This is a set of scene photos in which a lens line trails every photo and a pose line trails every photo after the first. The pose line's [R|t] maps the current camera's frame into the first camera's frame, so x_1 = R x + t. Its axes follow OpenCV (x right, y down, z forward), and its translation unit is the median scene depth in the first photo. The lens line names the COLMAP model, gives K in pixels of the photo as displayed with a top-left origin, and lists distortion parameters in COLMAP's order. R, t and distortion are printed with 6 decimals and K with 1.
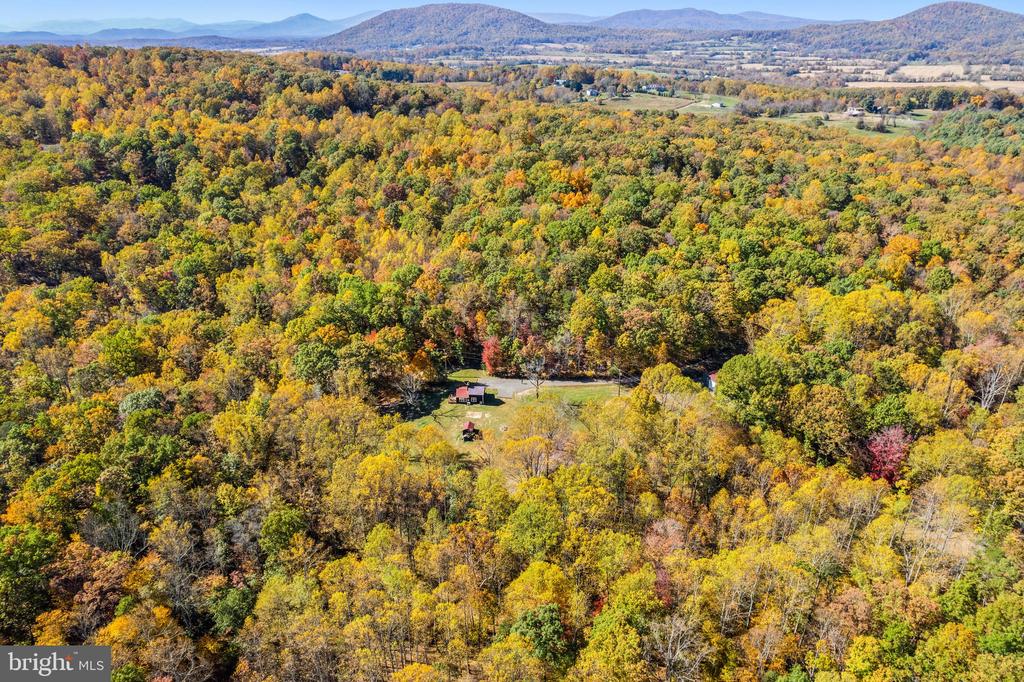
lens RADIAL K [[689.7, 0, 512.0], [0, 689.7, 341.0], [0, 0, 1]] dist [-0.087738, 0.085255]
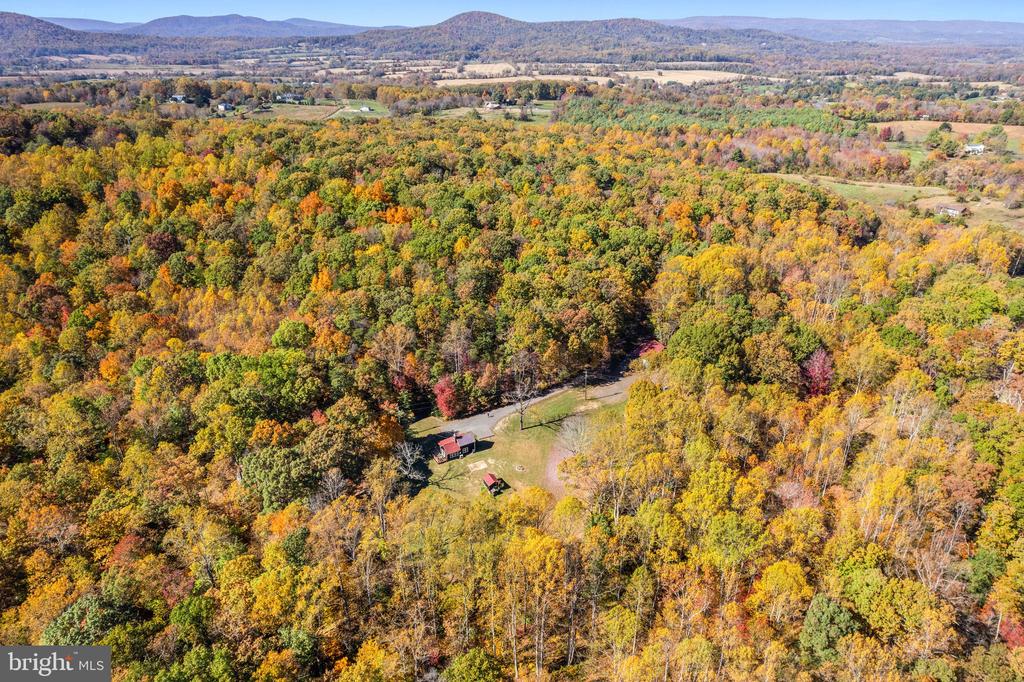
lens RADIAL K [[689.7, 0, 512.0], [0, 689.7, 341.0], [0, 0, 1]] dist [-0.087738, 0.085255]
pose [[0.799516, -0.245262, 0.548289, -0.262762], [0.250439, 0.965822, 0.066842, -0.053647], [-0.545944, 0.083872, 0.833613, 0.131669]]
